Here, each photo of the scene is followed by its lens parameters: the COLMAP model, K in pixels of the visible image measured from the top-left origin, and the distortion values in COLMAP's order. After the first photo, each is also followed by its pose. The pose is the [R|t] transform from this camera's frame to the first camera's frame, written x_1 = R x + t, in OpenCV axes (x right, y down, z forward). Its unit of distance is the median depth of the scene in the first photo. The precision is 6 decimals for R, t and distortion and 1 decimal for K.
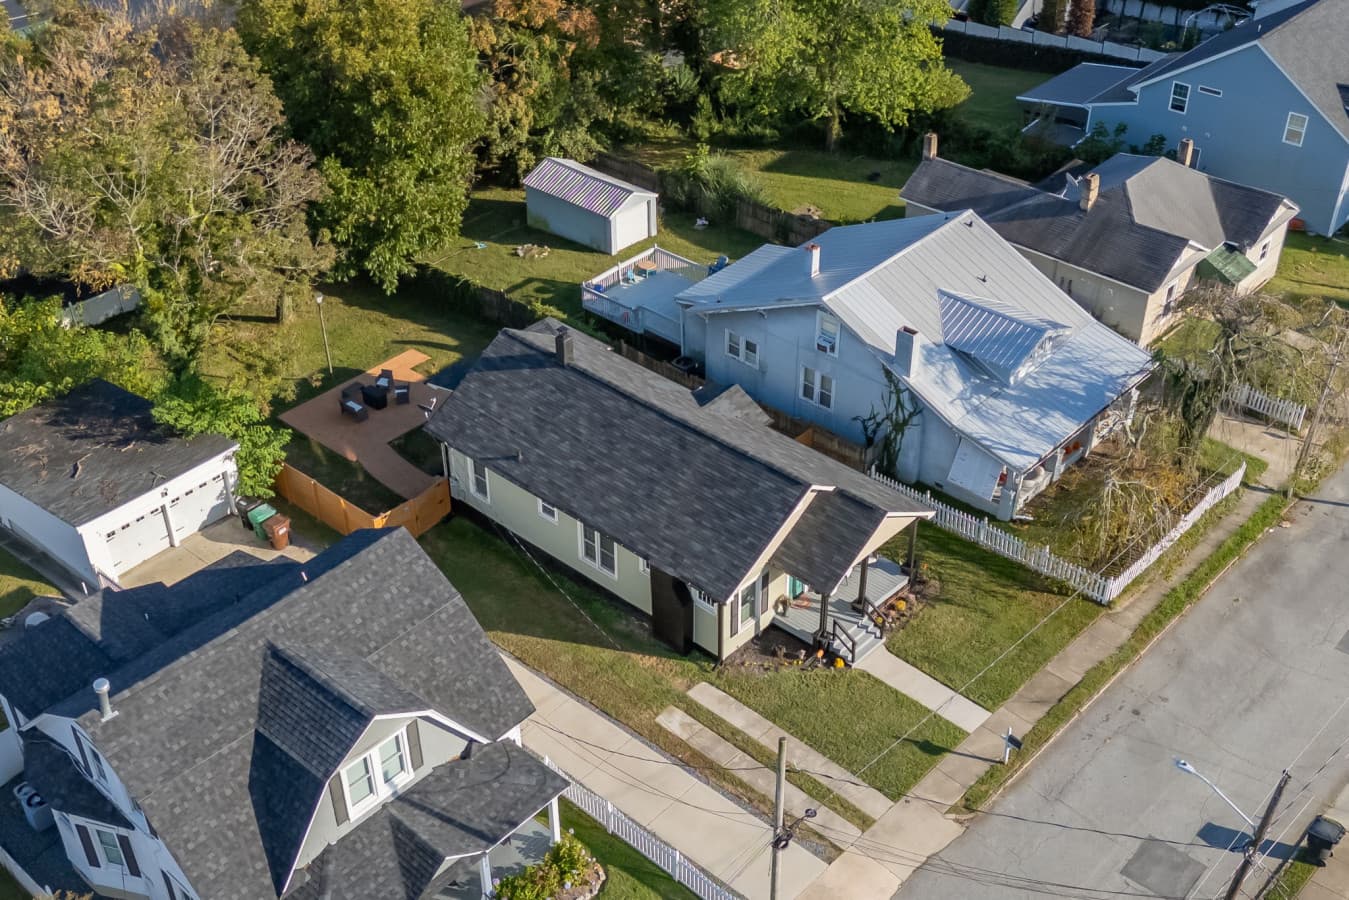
lens RADIAL K [[1505.4, 0, 674.5], [0, 1505.4, 450.0], [0, 0, 1]] dist [0.008520, -0.012084]
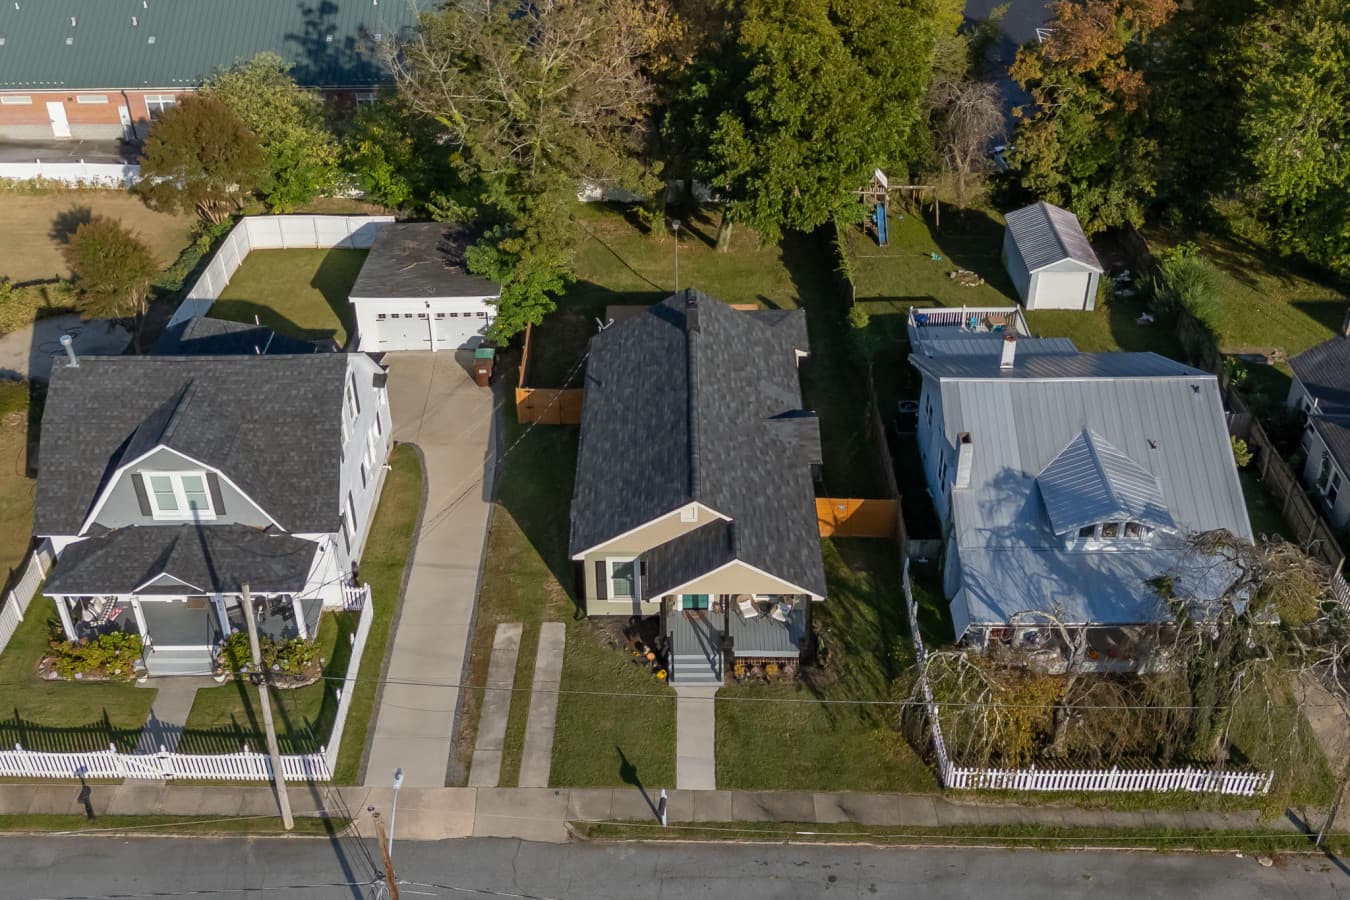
lens RADIAL K [[1506.6, 0, 675.0], [0, 1506.6, 450.0], [0, 0, 1]] dist [0.008520, -0.012084]
pose [[0.677879, 0.420867, -0.602786, 0.589204], [-0.423906, 0.893658, 0.147240, -0.131350], [0.600653, 0.155714, 0.784200, 0.160142]]
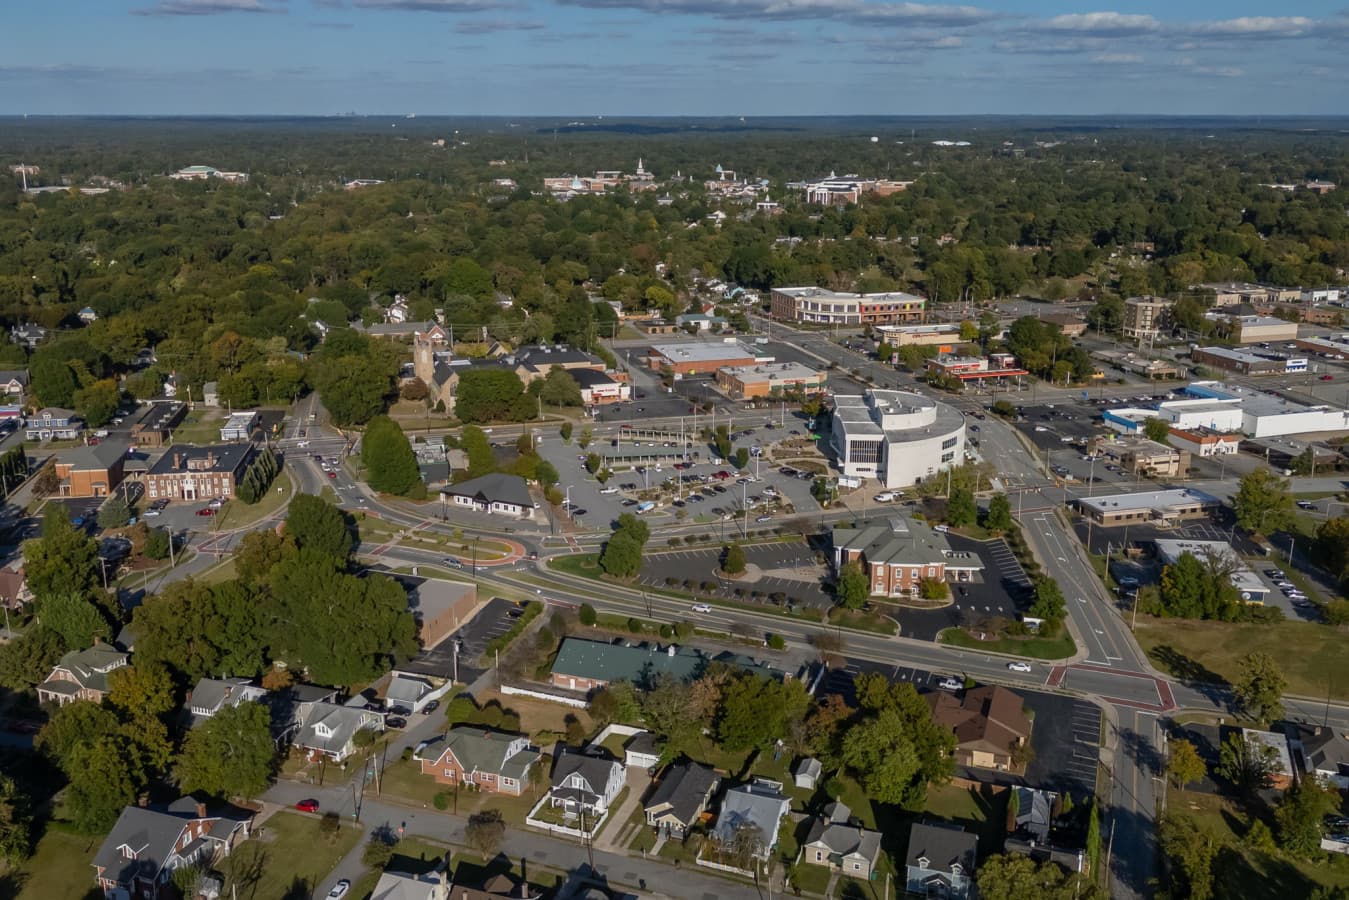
lens RADIAL K [[1273.5, 0, 615.1], [0, 1273.5, 453.2], [0, 0, 1]] dist [0.123850, -0.238530]
pose [[0.363580, 0.254392, -0.896155, 3.282492], [-0.533224, 0.845642, 0.023718, -0.894727], [0.763860, 0.469228, 0.443106, -1.511393]]
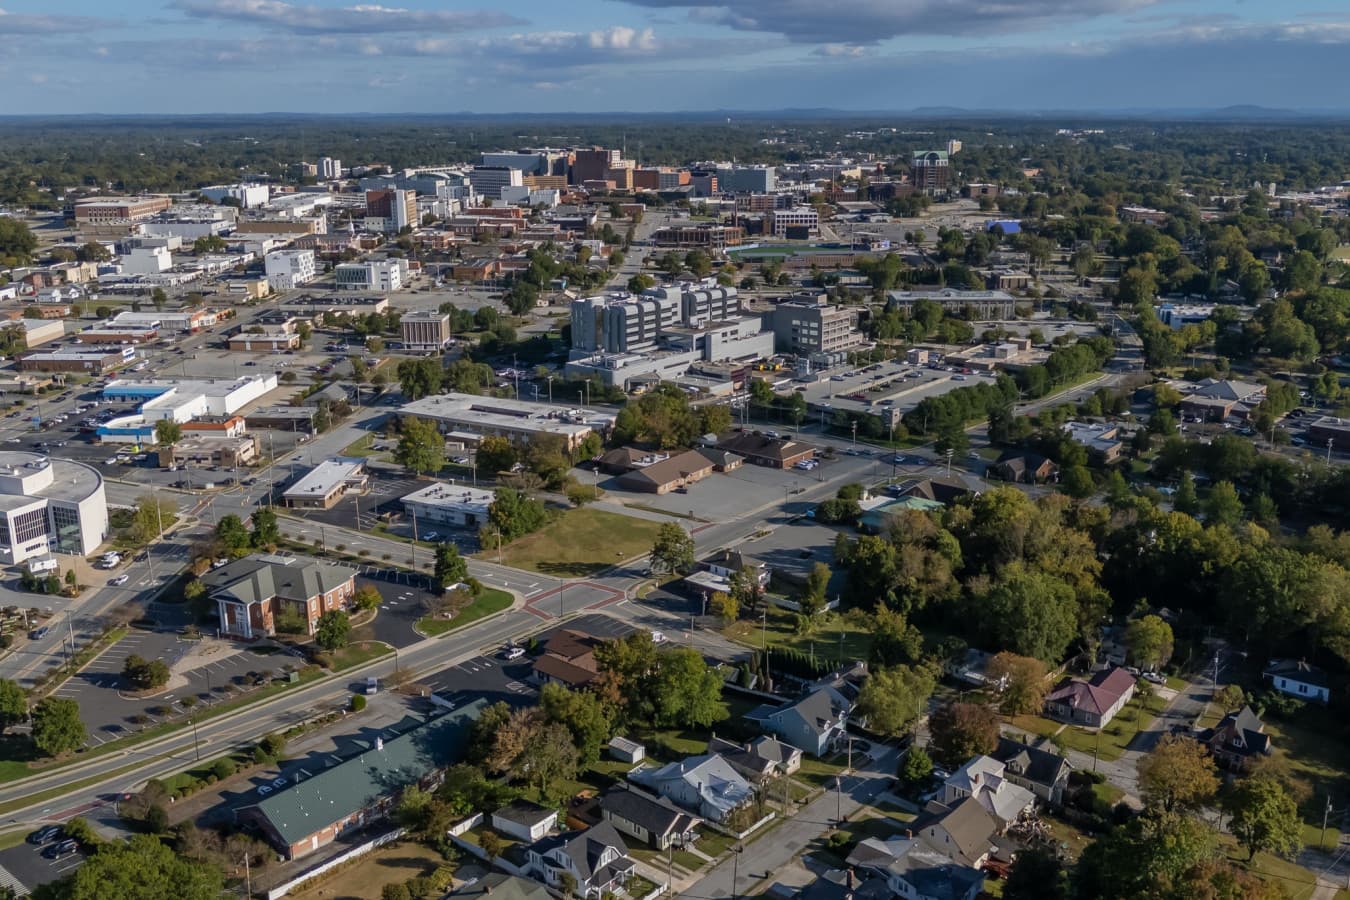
lens RADIAL K [[1279.6, 0, 675.0], [0, 1279.6, 450.0], [0, 0, 1]] dist [0.102366, -0.231646]
pose [[0.999269, -0.005695, 0.037802, -0.073262], [0.017939, 0.943064, -0.332129, 0.276349], [-0.033758, 0.332564, 0.942476, -3.160192]]
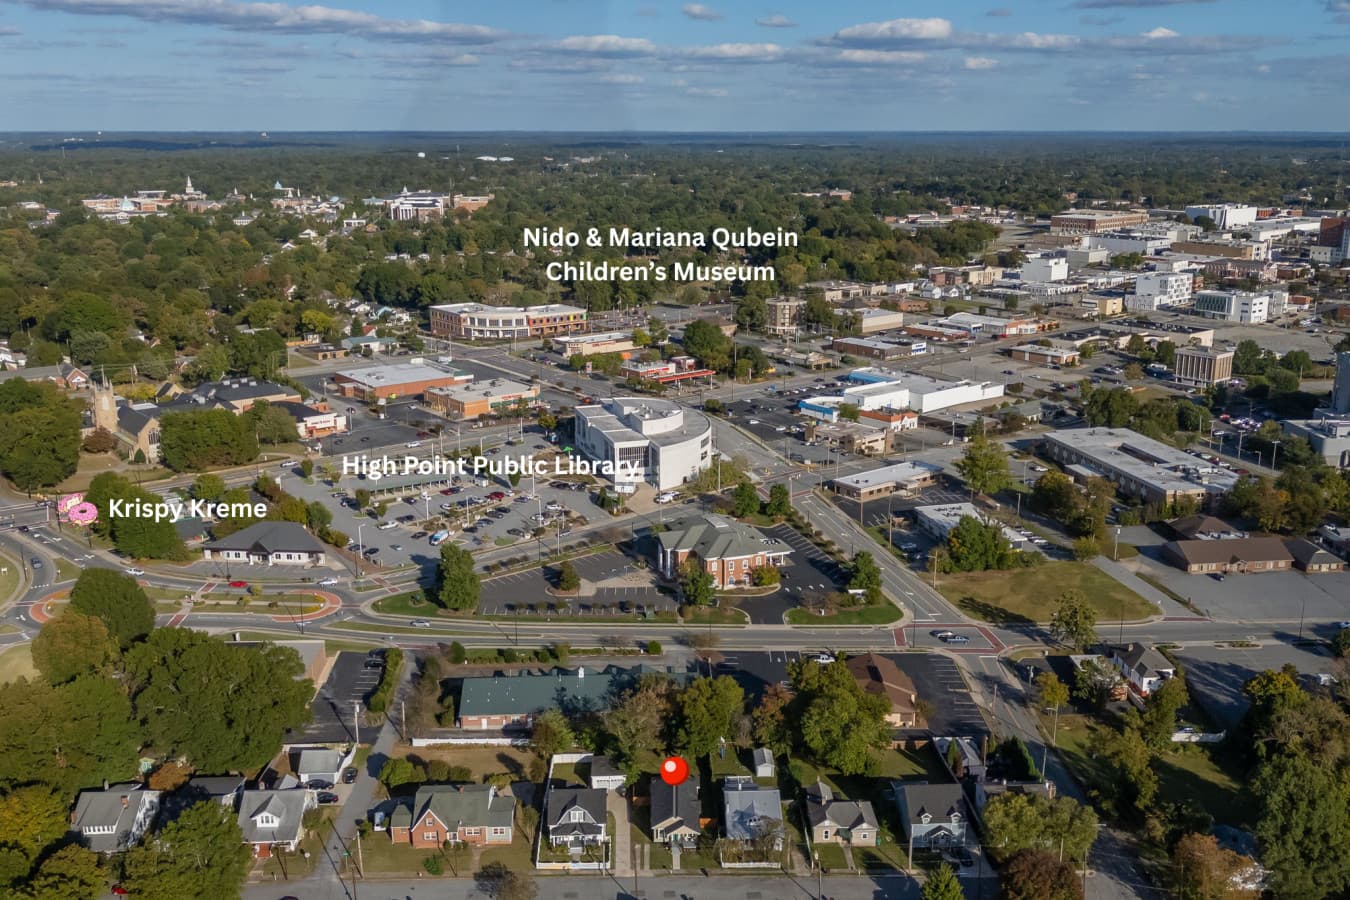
lens RADIAL K [[1279.6, 0, 675.0], [0, 1279.6, 450.0], [0, 0, 1]] dist [0.102366, -0.231646]
pose [[0.699167, 0.187424, -0.689955, 2.616052], [-0.412195, 0.894170, -0.174801, -0.293455], [0.584175, 0.406611, 0.702430, -2.397348]]
